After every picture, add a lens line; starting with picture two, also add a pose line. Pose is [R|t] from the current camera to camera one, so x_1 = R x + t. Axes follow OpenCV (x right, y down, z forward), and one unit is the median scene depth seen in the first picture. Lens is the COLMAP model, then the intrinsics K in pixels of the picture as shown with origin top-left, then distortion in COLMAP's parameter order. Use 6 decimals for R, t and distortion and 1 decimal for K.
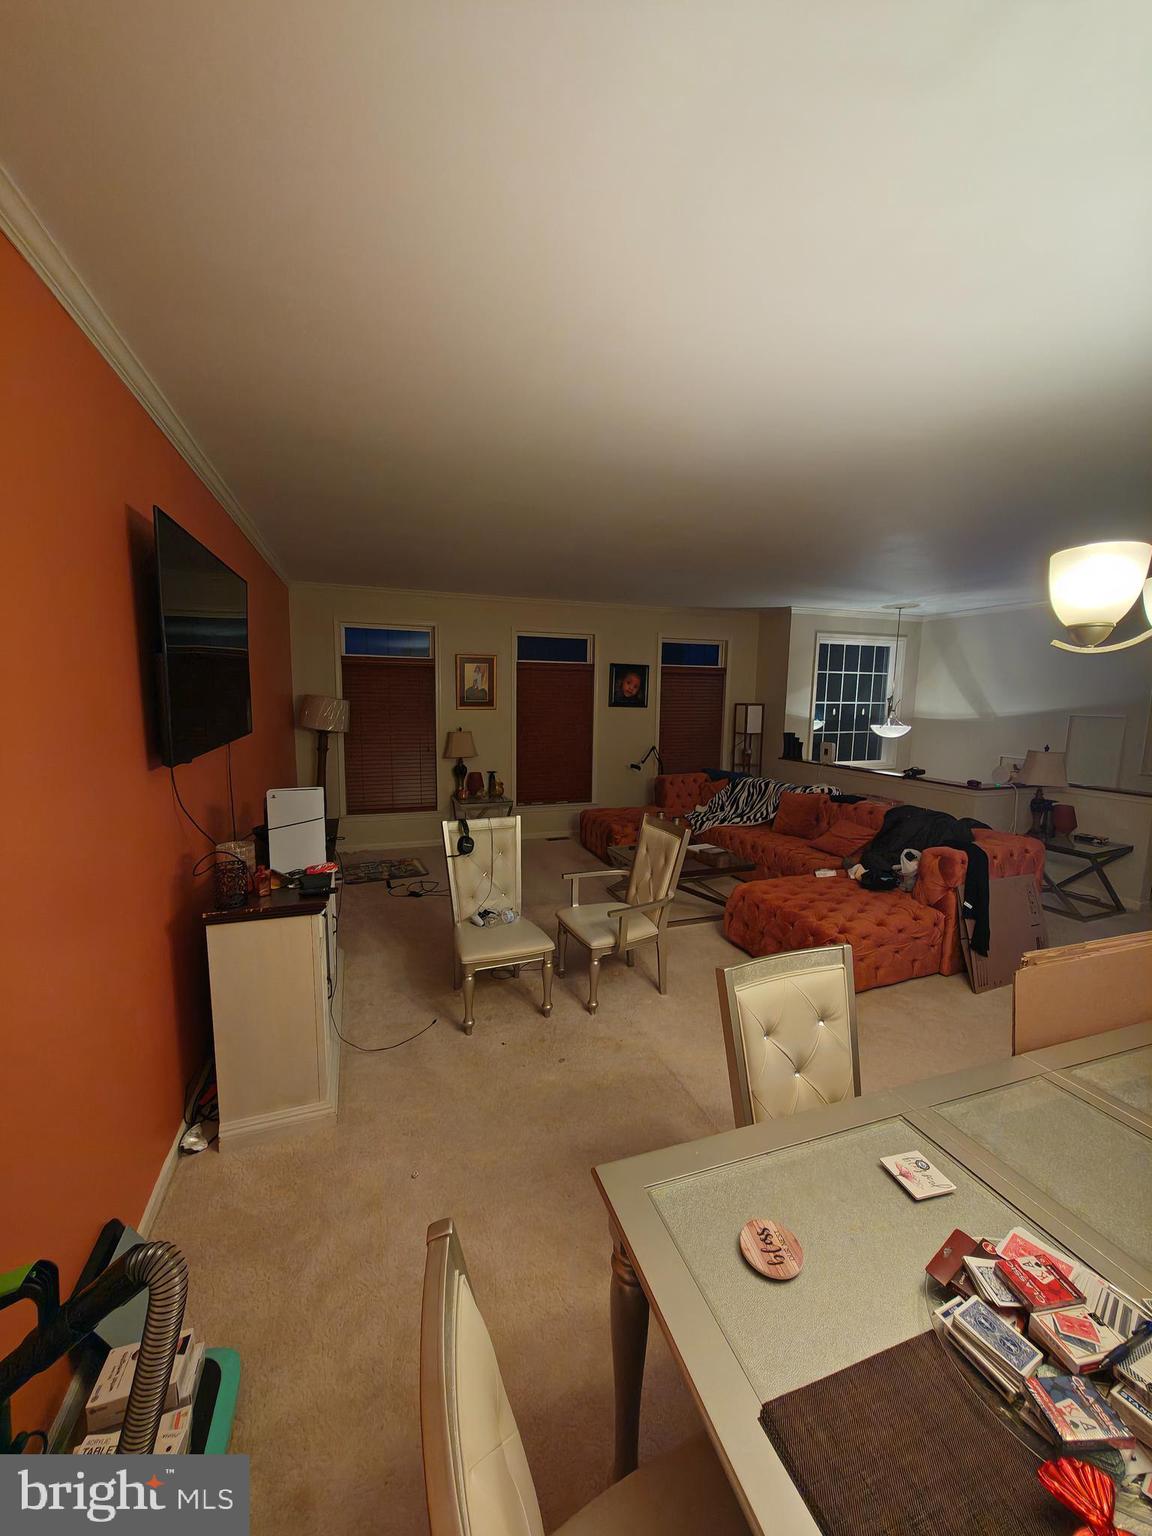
lens RADIAL K [[580.1, 0, 576.0], [0, 580.1, 768.0], [0, 0, 1]] dist [0.000408, -0.000052]
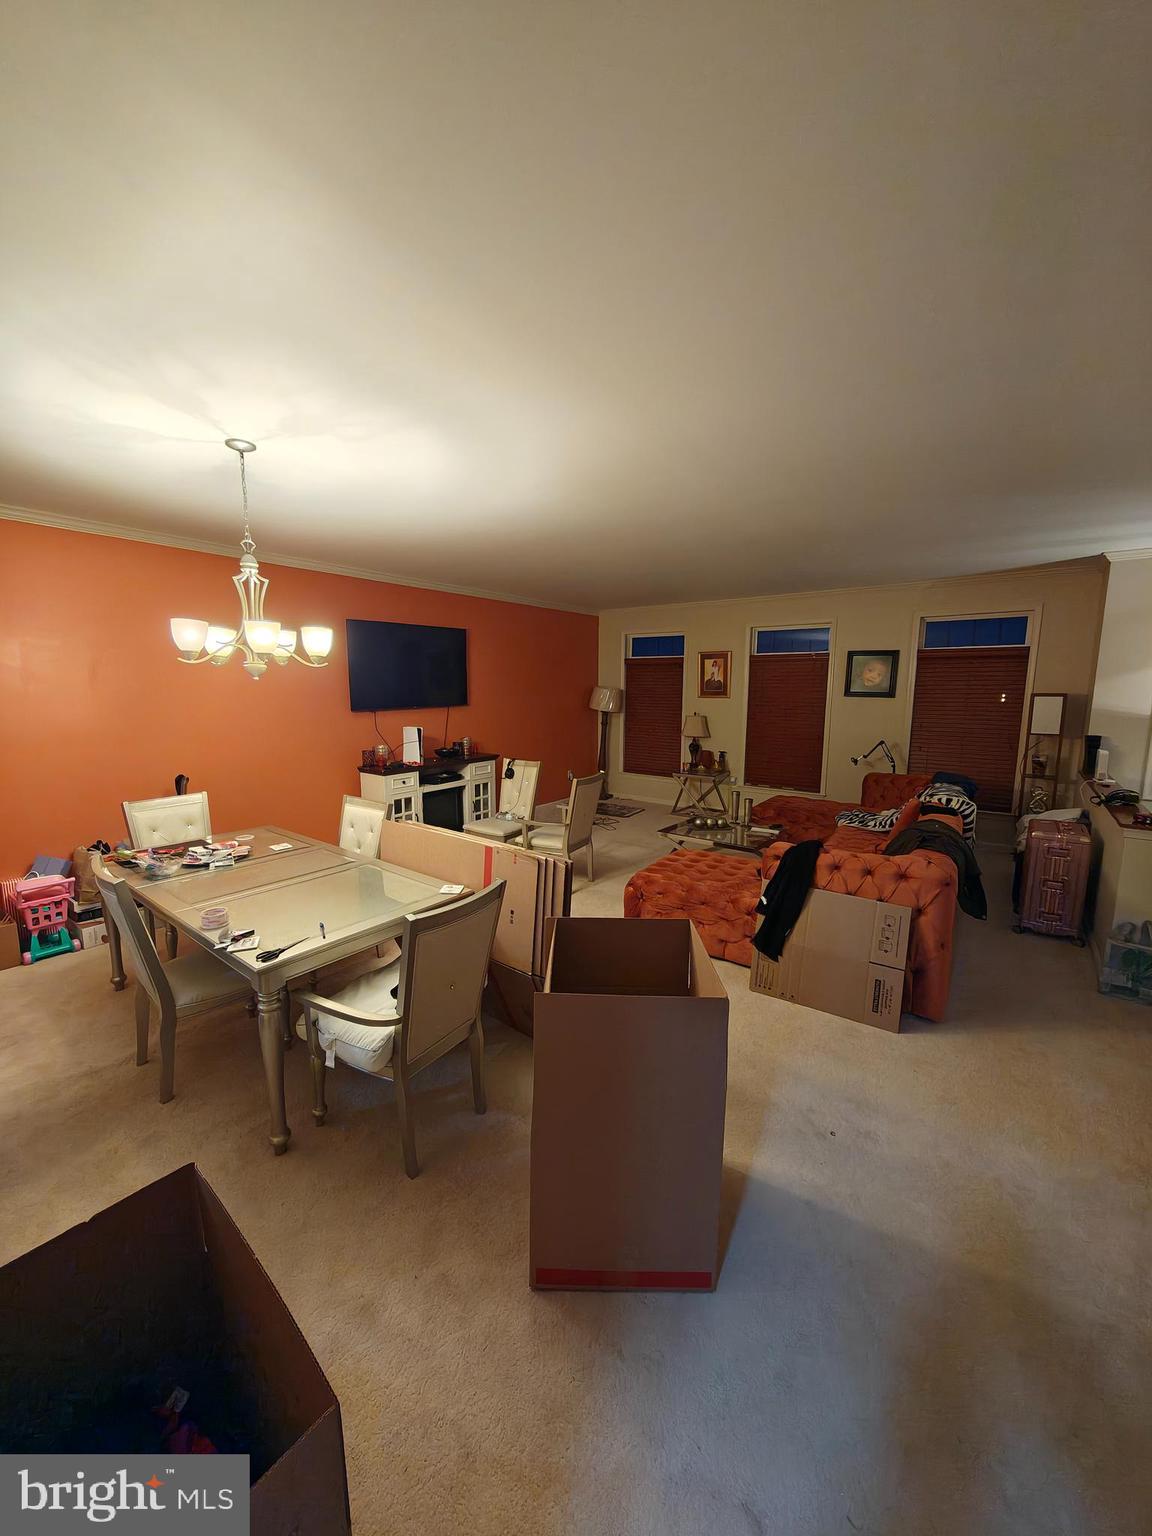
lens RADIAL K [[580.1, 0, 576.0], [0, 580.1, 768.0], [0, 0, 1]] dist [0.000408, -0.000052]
pose [[0.546652, 0.106417, -0.830570, 0.669350], [-0.104092, 0.992834, 0.058698, 0.000763], [0.830865, 0.054369, 0.553812, 0.122880]]
